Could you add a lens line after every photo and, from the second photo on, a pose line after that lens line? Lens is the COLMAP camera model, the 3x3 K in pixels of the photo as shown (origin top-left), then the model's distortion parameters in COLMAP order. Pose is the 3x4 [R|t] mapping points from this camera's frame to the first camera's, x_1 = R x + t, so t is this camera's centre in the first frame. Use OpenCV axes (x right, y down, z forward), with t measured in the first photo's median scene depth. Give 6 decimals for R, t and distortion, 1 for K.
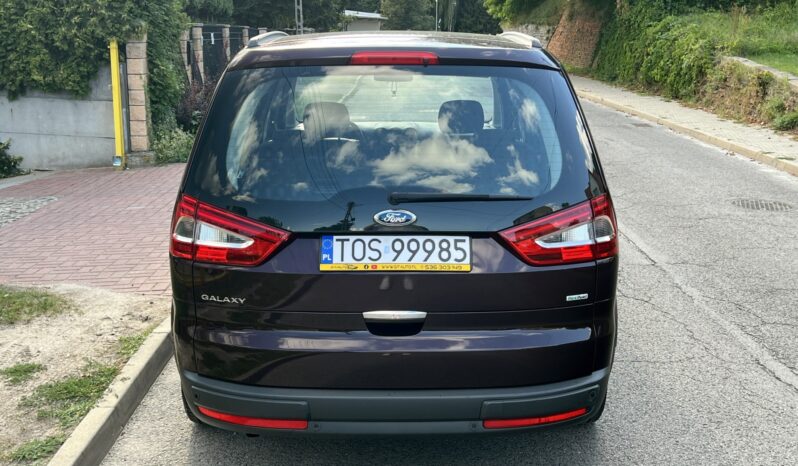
lens RADIAL K [[955.3, 0, 399.0], [0, 955.3, 233.0], [0, 0, 1]] dist [0.111779, -0.045744]
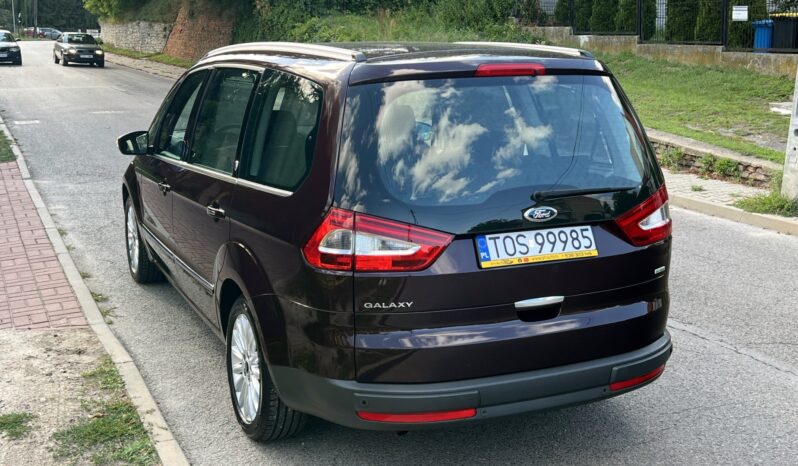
lens RADIAL K [[955.3, 0, 399.0], [0, 955.3, 233.0], [0, 0, 1]] dist [0.111779, -0.045744]
pose [[0.915908, -0.084018, 0.392496, -0.584221], [0.083011, 0.996356, 0.019571, -0.028823], [-0.392711, 0.014656, 0.919545, 0.042065]]
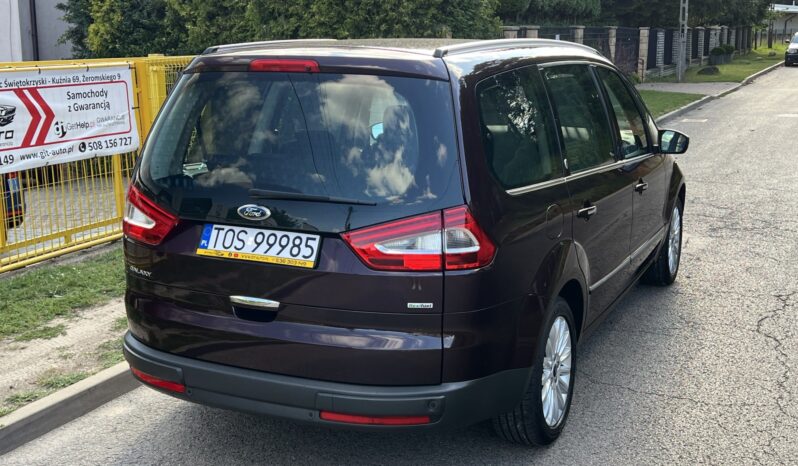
lens RADIAL K [[955.3, 0, 399.0], [0, 955.3, 233.0], [0, 0, 1]] dist [0.111779, -0.045744]
pose [[0.896671, 0.085065, -0.434449, 0.611359], [-0.084884, 0.996193, 0.019861, -0.027659], [0.434484, 0.019069, 0.900478, 0.088420]]
